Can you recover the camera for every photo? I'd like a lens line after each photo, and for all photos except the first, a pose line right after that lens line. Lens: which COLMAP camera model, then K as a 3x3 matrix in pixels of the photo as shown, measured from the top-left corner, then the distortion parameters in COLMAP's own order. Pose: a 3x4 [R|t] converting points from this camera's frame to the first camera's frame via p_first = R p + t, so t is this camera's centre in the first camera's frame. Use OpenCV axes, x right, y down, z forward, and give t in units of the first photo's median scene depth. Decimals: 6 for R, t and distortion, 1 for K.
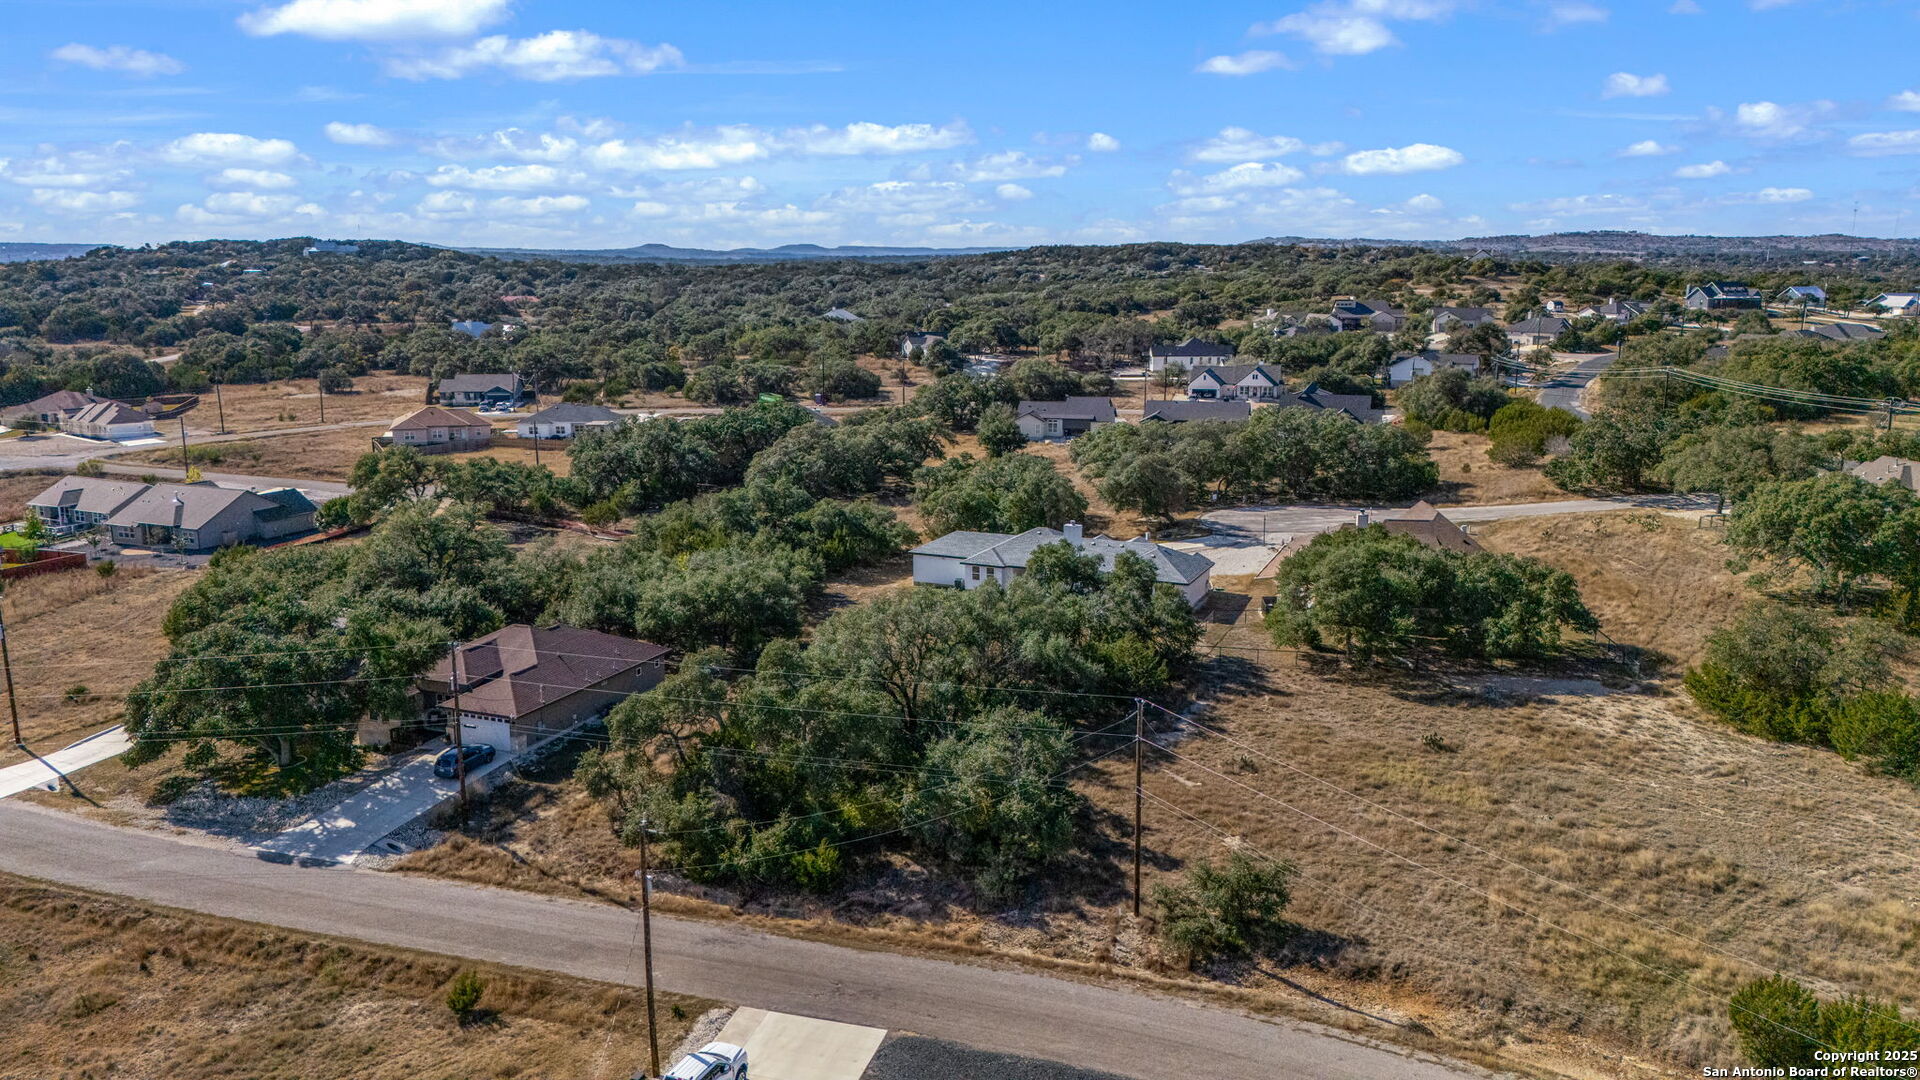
lens RADIAL K [[1412.1, 0, 956.7], [0, 1412.1, 520.2], [0, 0, 1]] dist [0.073181, -0.056604]
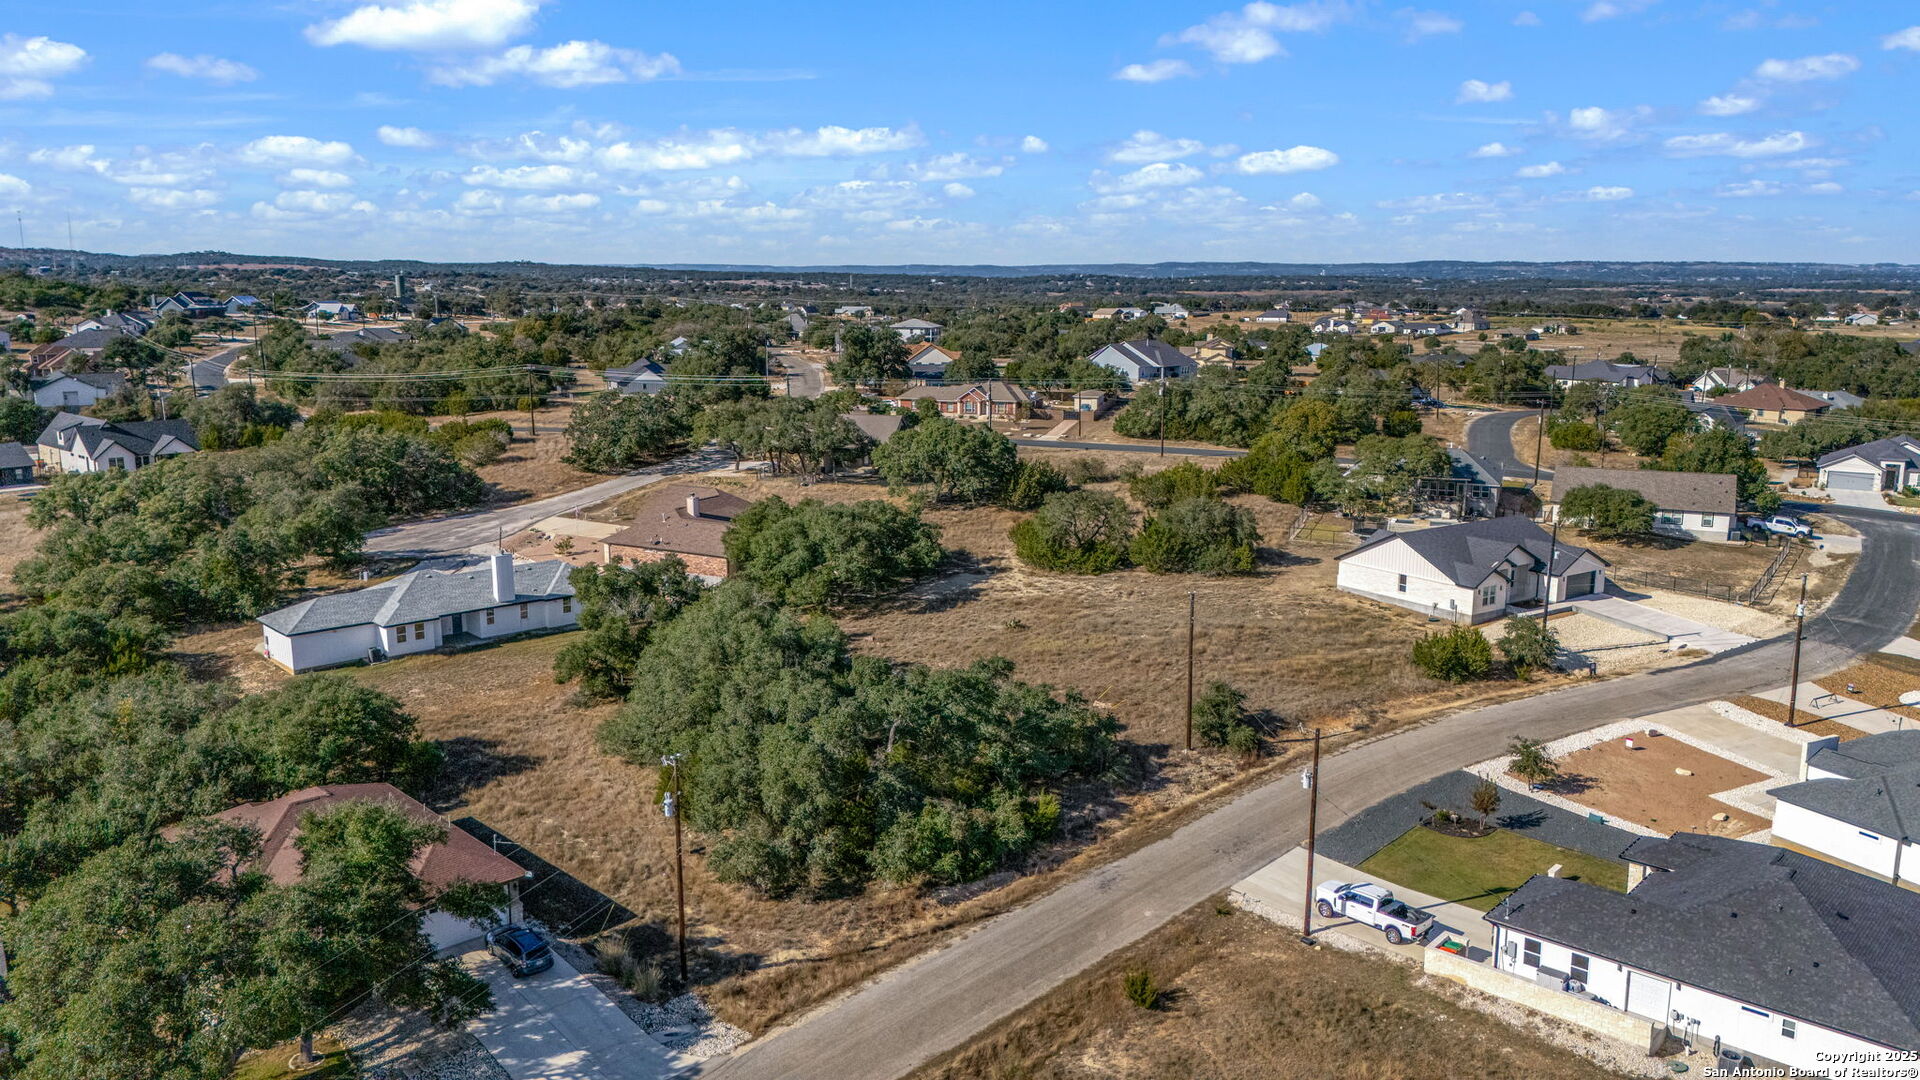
lens RADIAL K [[1405.1, 0, 963.3], [0, 1405.1, 541.7], [0, 0, 1]] dist [0.094016, -0.102965]
pose [[0.402748, -0.171862, 0.899032, -0.829487], [0.165783, 0.979666, 0.113009, -0.079372], [-0.900172, 0.103530, 0.423050, 0.430191]]
